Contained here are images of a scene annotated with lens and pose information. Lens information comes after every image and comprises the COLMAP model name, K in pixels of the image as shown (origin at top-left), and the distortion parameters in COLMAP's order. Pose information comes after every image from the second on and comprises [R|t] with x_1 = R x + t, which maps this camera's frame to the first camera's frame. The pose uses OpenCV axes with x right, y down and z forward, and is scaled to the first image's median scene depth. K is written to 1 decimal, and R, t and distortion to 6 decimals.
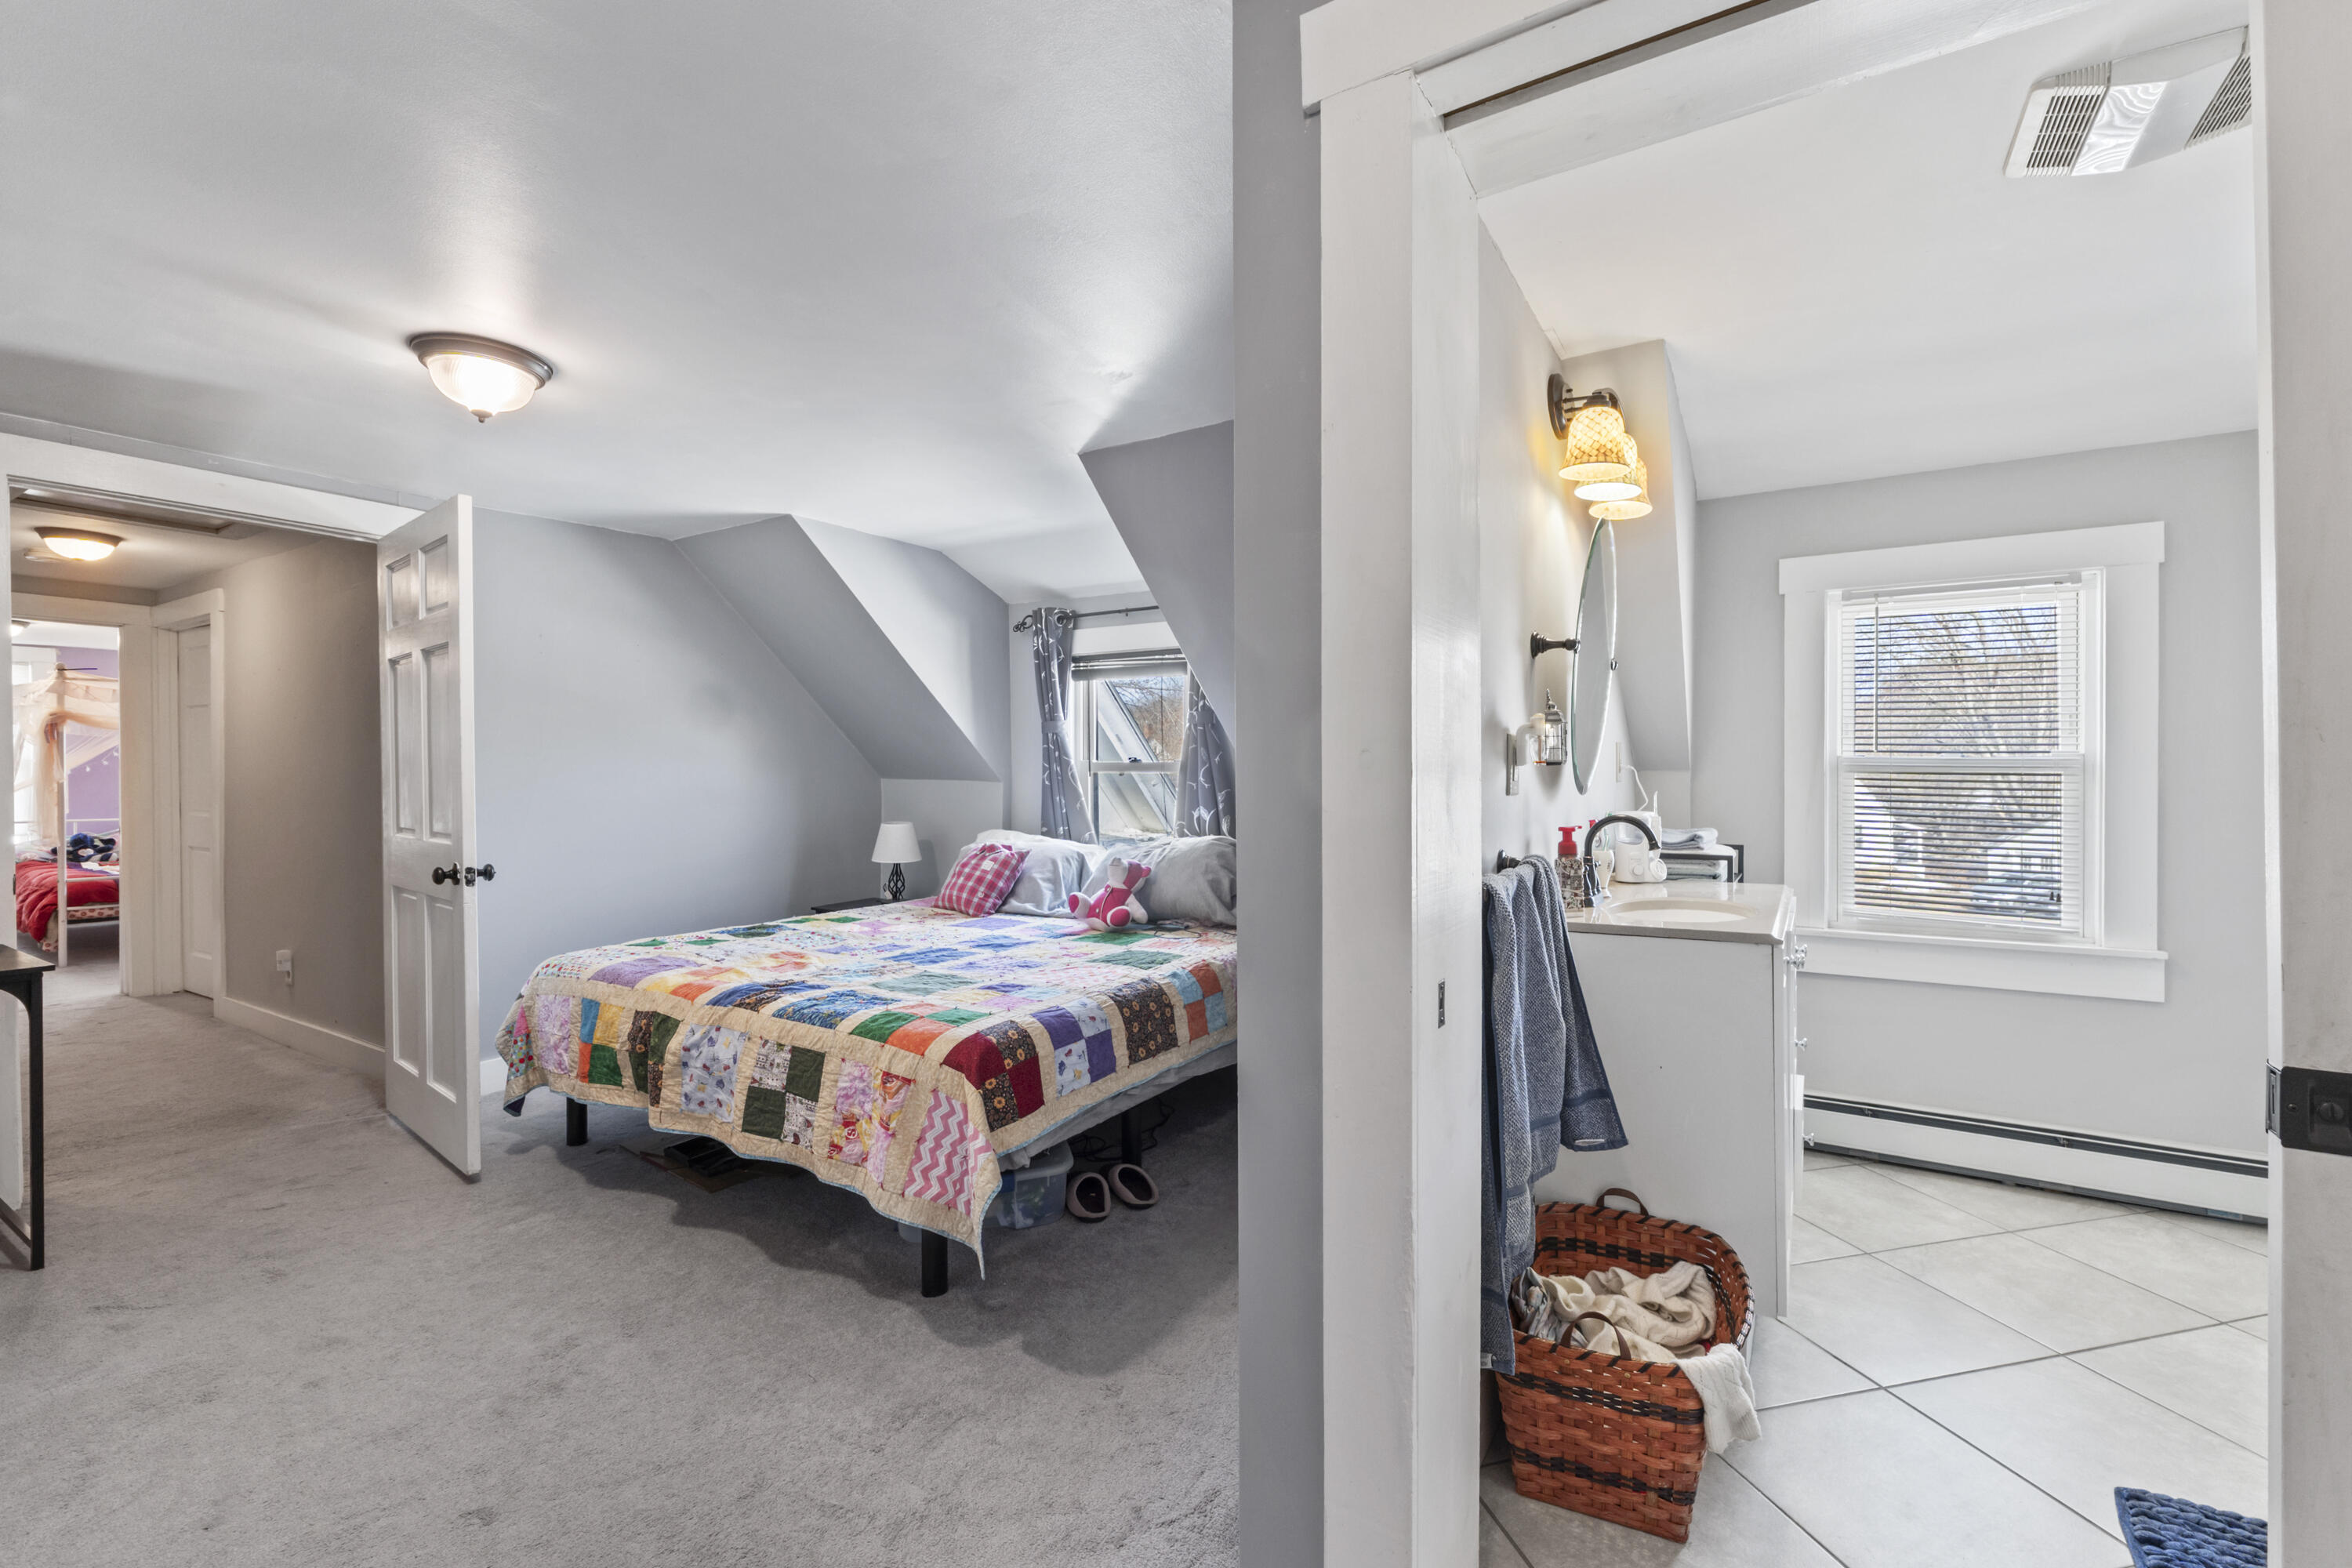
lens RADIAL K [[1000.6, 0, 1164.8], [0, 1000.6, 771.6], [0, 0, 1]] dist [-0.014575, 0.000147]
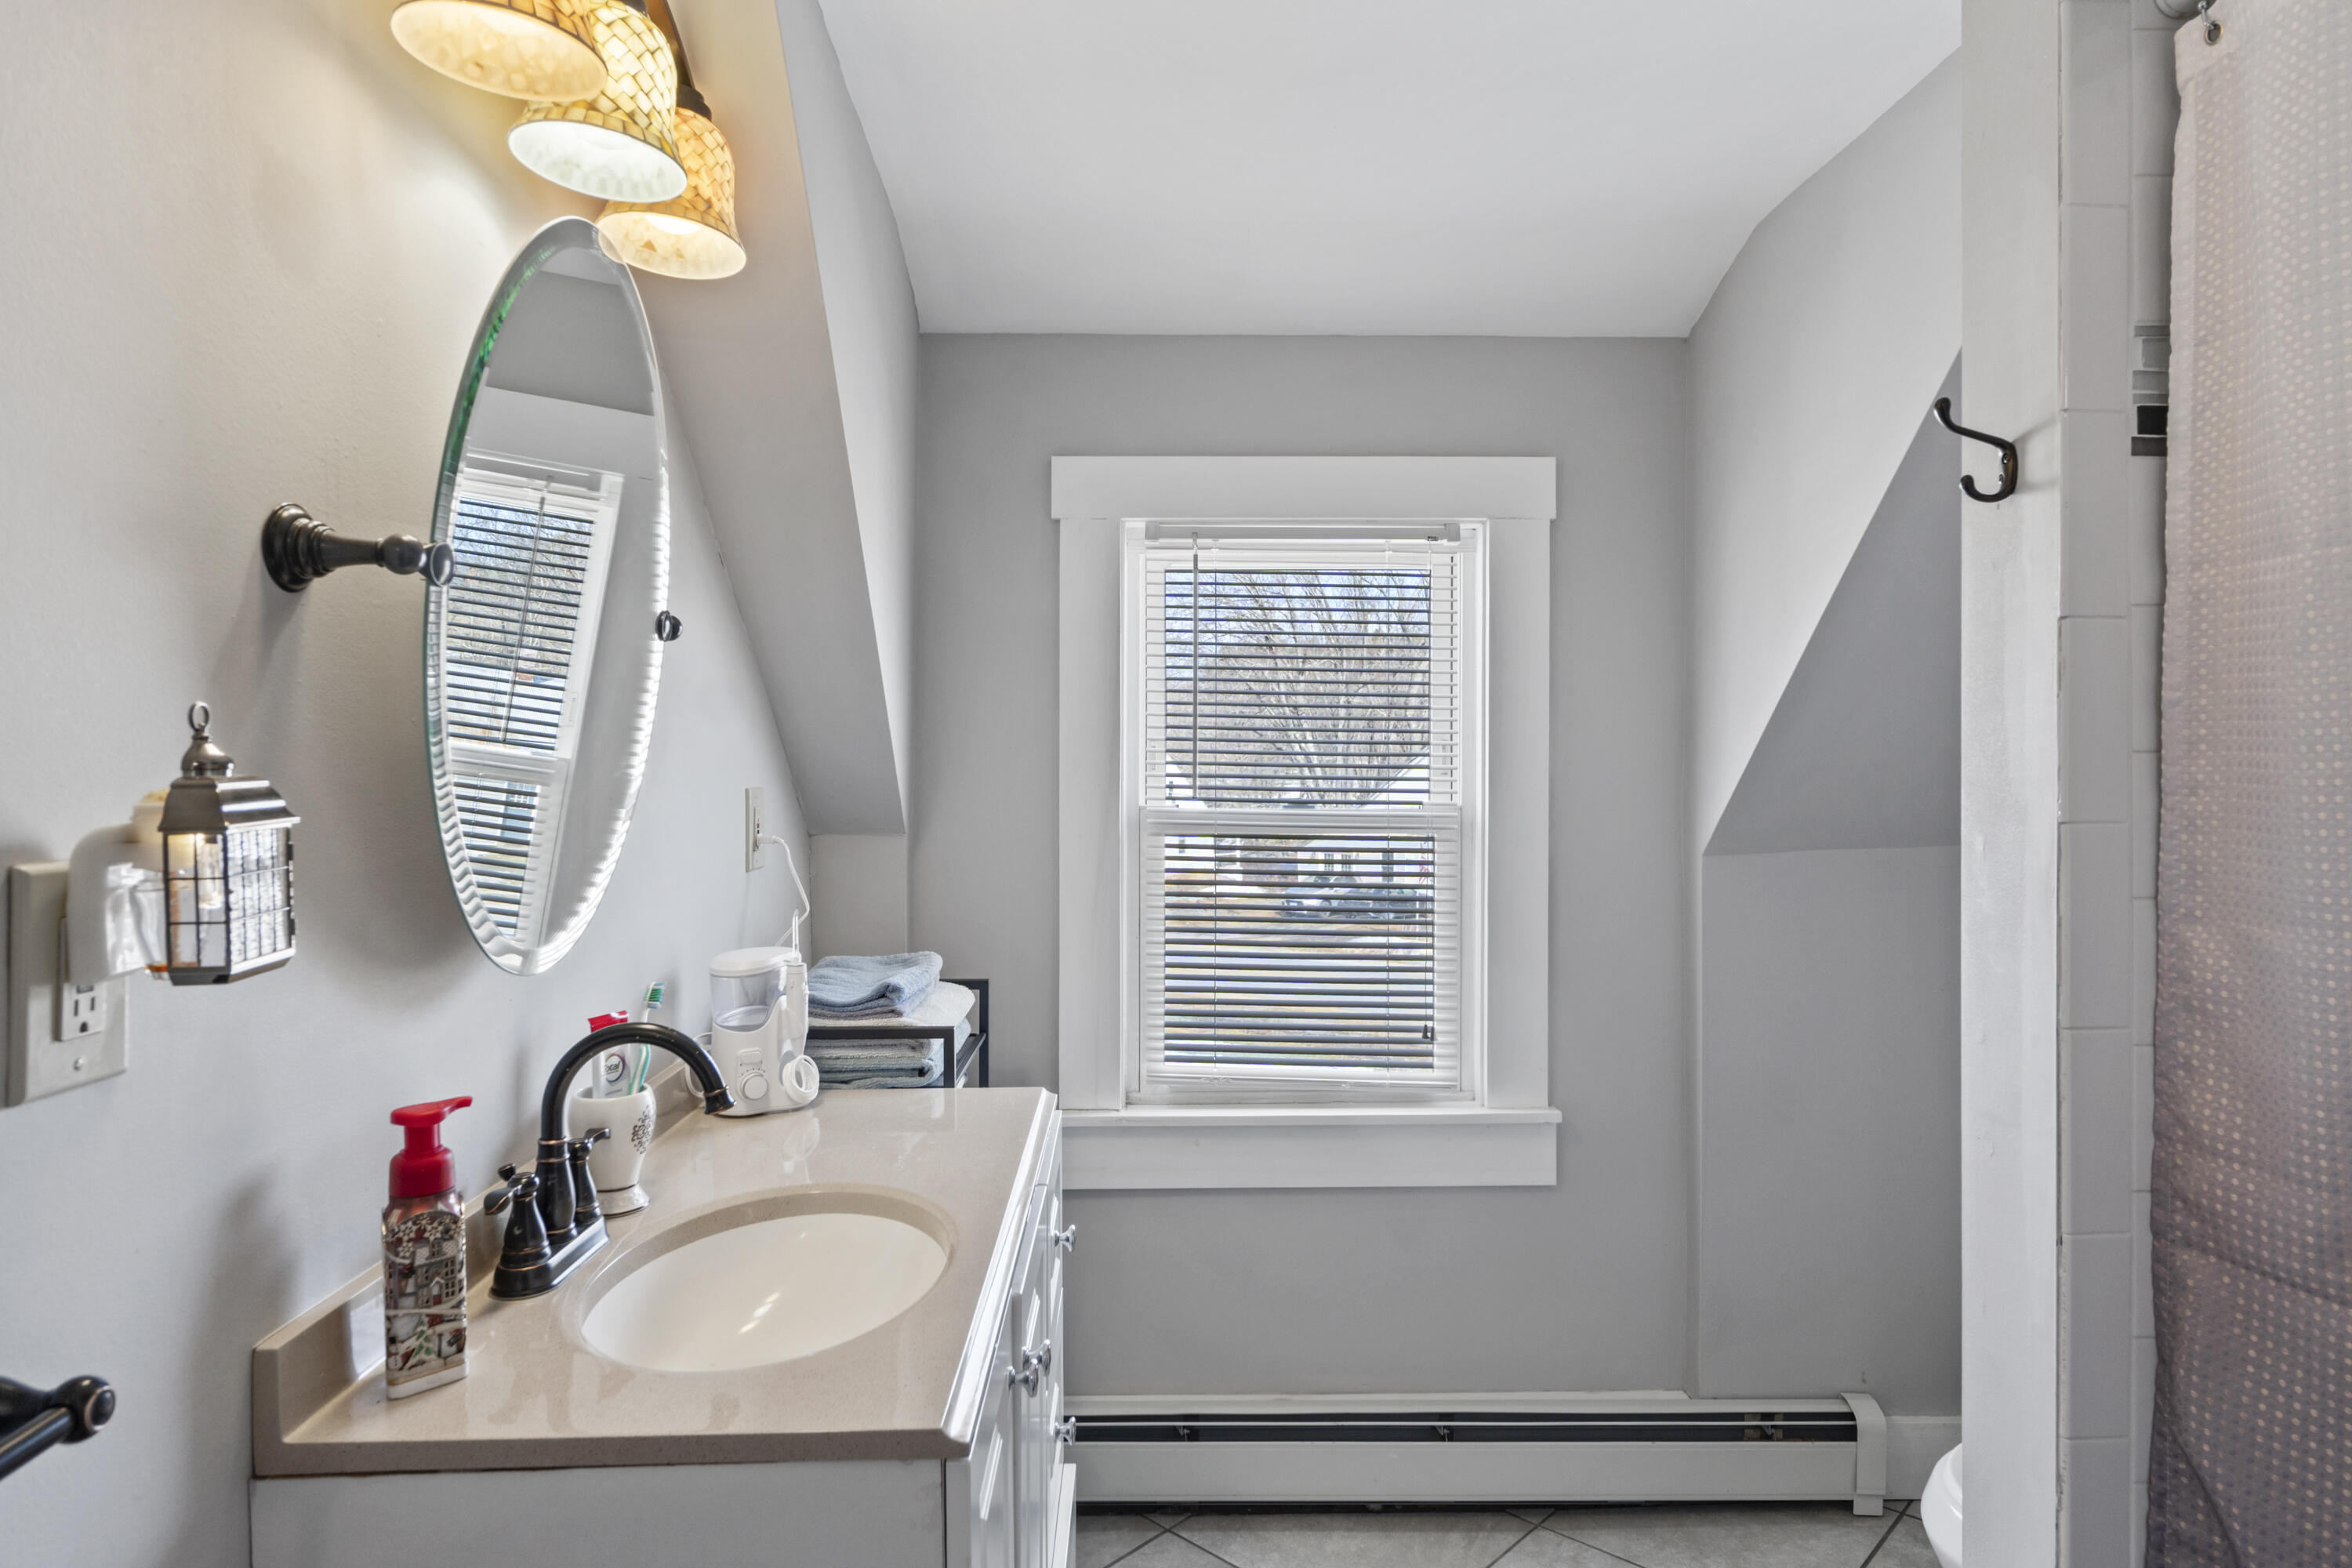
lens RADIAL K [[1416.7, 0, 1177.0], [0, 1416.7, 778.9], [0, 0, 1]] dist [-0.000248, 0.000105]
pose [[0.820754, -0.002781, 0.571276, 0.257196], [-0.001595, 0.999973, 0.007159, -0.043750], [-0.571280, -0.006787, 0.820727, 0.356702]]
